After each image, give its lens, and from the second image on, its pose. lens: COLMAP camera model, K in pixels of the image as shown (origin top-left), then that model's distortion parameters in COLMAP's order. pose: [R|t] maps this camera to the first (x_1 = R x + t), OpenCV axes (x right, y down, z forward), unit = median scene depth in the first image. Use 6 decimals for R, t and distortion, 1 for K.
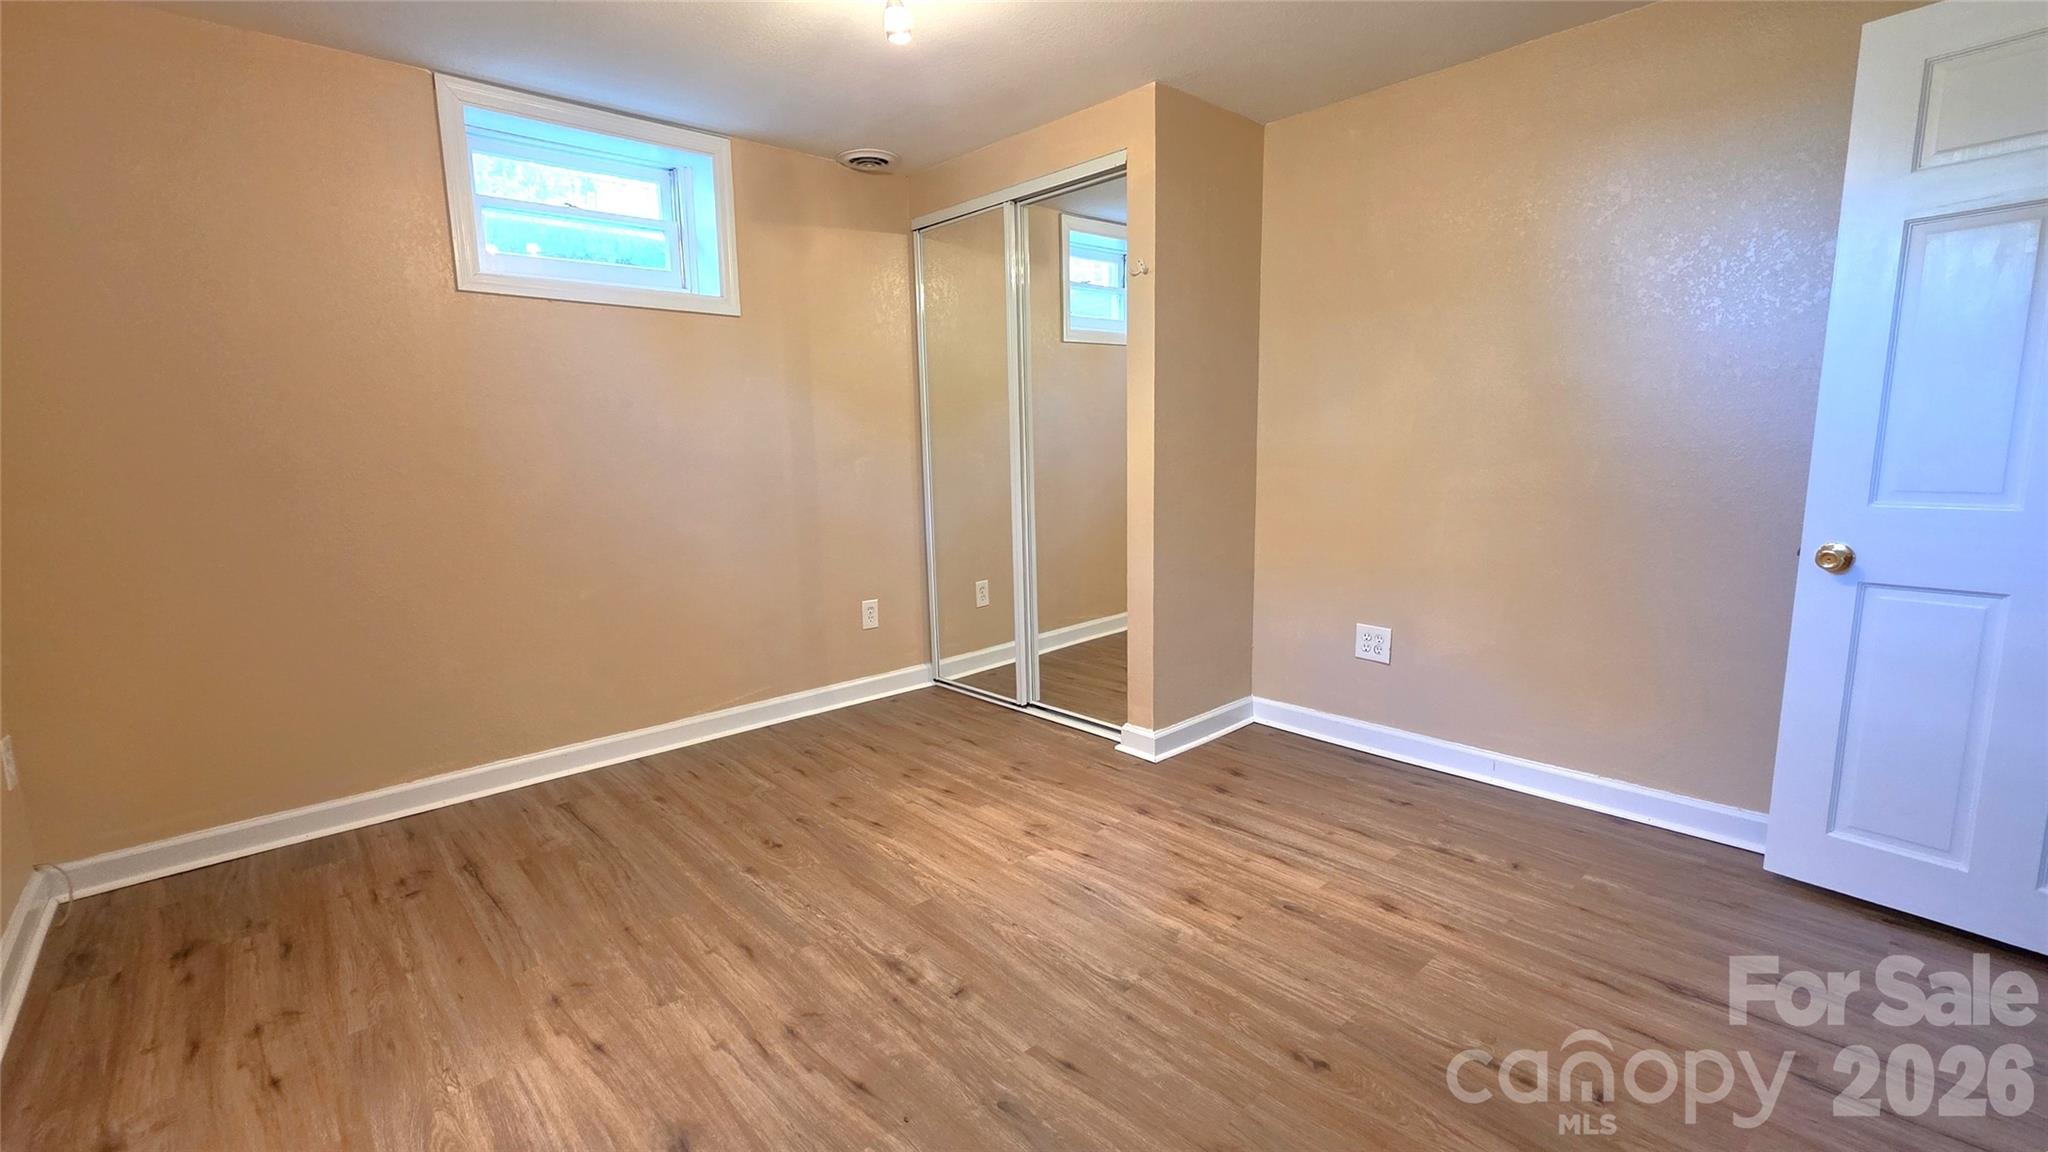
lens RADIAL K [[888.9, 0, 1022.8], [0, 888.9, 560.7], [0, 0, 1]] dist [0.001759, 0.000034]
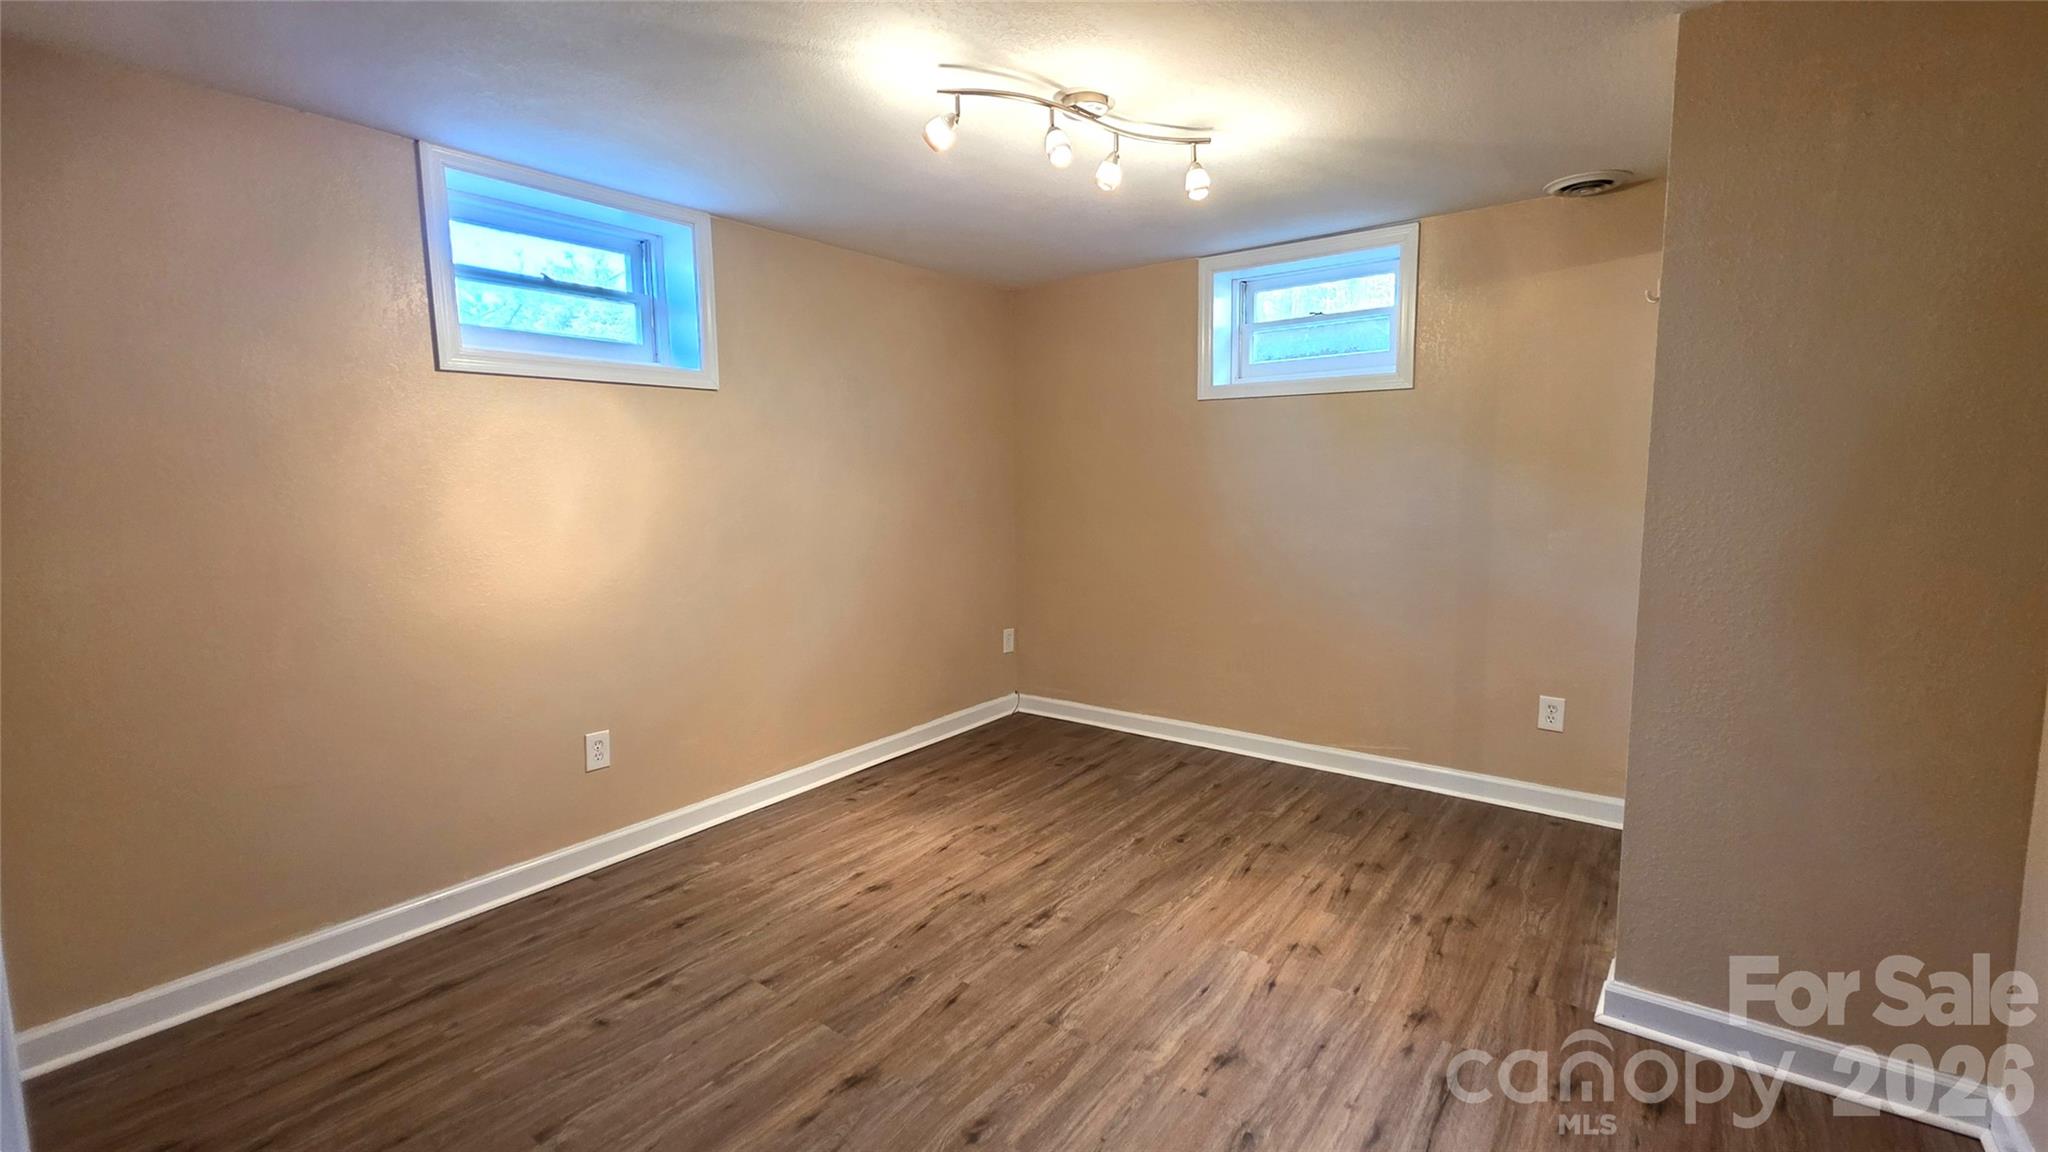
lens RADIAL K [[862.0, 0, 1013.7], [0, 862.0, 578.0], [0, 0, 1]] dist [0.000958, 0.000037]
pose [[0.181782, 0.140694, -0.973222, 0.822922], [-0.124676, 0.985022, 0.119112, -0.165376], [0.975403, 0.099685, 0.196600, 0.485544]]
